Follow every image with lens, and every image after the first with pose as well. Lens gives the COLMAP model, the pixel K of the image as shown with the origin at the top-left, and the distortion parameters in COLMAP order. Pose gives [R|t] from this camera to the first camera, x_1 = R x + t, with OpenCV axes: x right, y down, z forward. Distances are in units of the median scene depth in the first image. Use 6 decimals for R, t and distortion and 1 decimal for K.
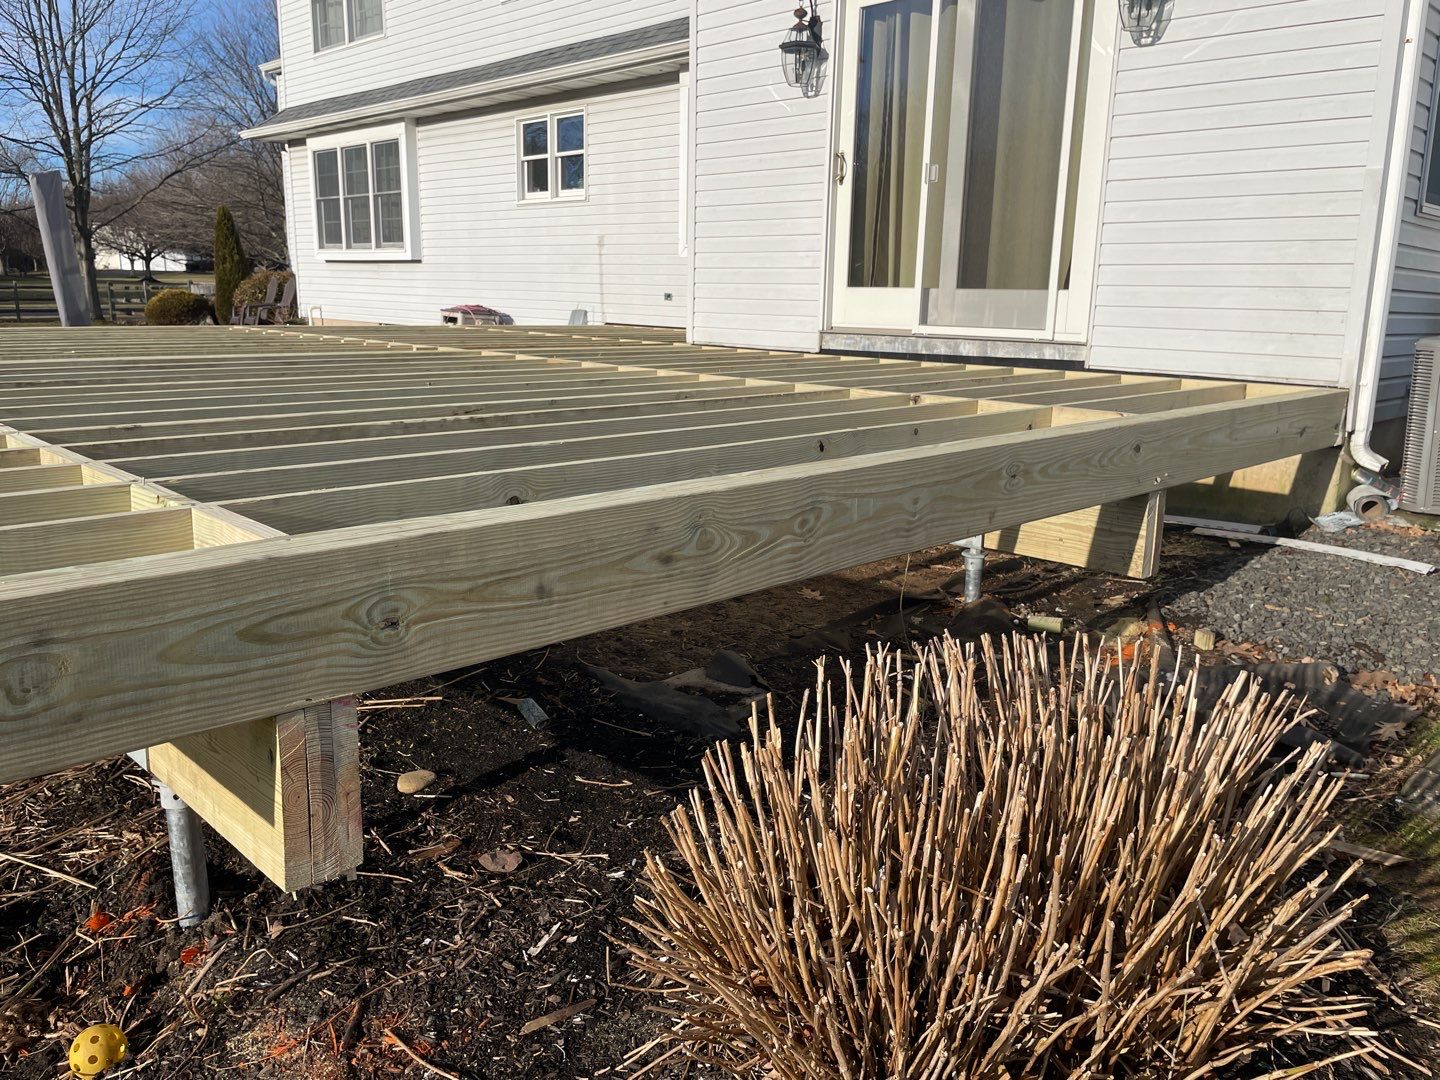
lens RADIAL K [[1082.9, 0, 720.1], [0, 1082.9, 530.5], [0, 0, 1]] dist [0.088220, -0.126182]
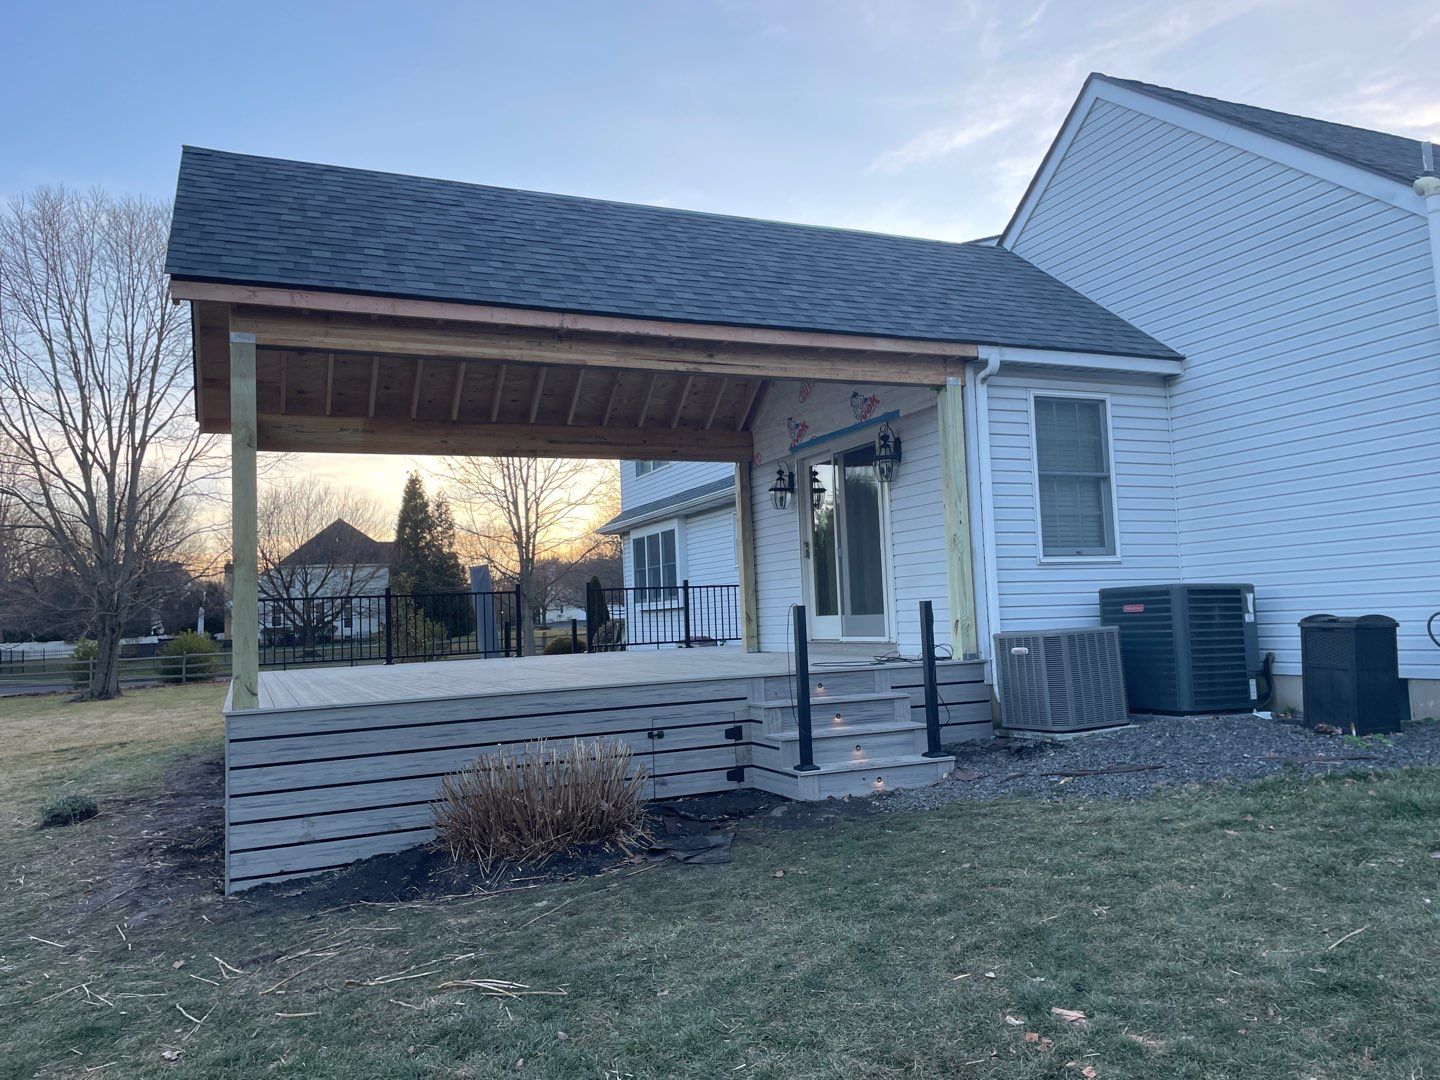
lens RADIAL K [[1073.3, 0, 728.3], [0, 1073.3, 534.9], [0, 0, 1]] dist [0.093211, -0.119710]
pose [[0.933859, -0.086880, -0.346928, 0.575154], [-0.016015, 0.958914, -0.283246, 0.129335], [0.357283, 0.270068, 0.894099, -0.570772]]
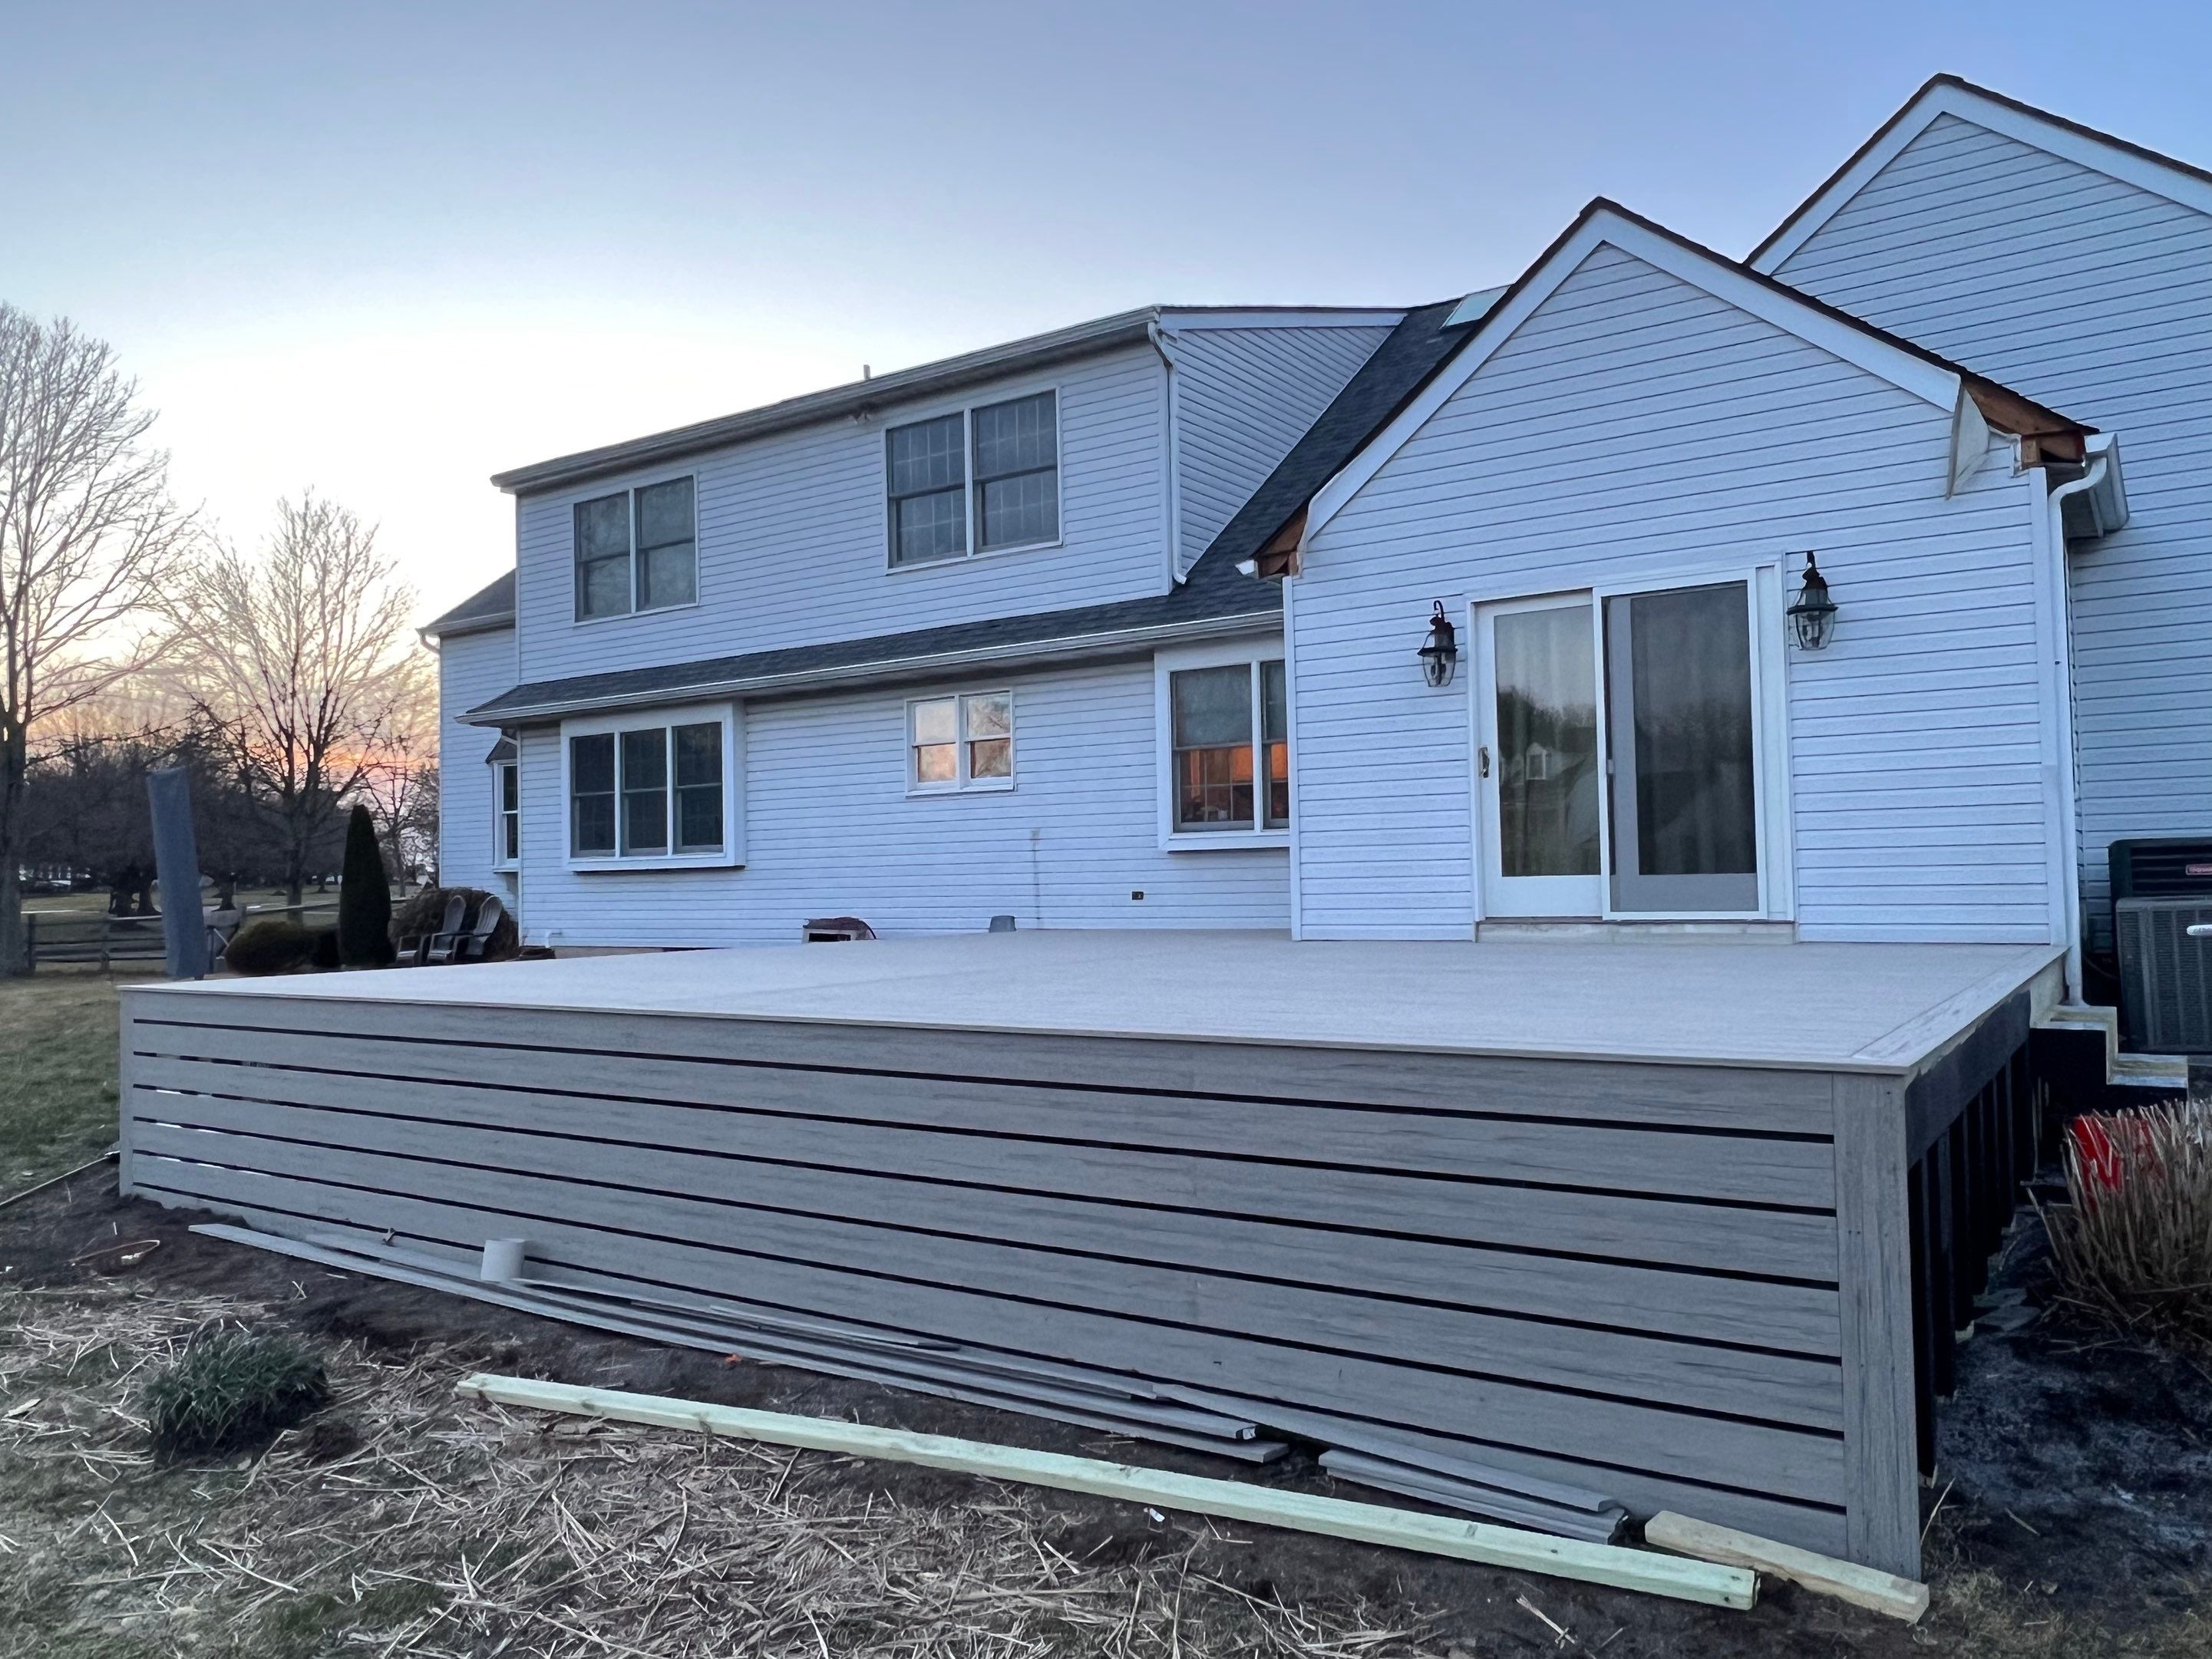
lens RADIAL K [[1574.0, 0, 1092.1], [0, 1574.0, 827.2], [0, 0, 1]] dist [0.002017, 0.000139]
pose [[0.981594, -0.033131, 0.188083, -0.501181], [0.078935, 0.967163, -0.241590, 0.044317], [-0.173903, 0.251989, 0.951976, -0.285276]]
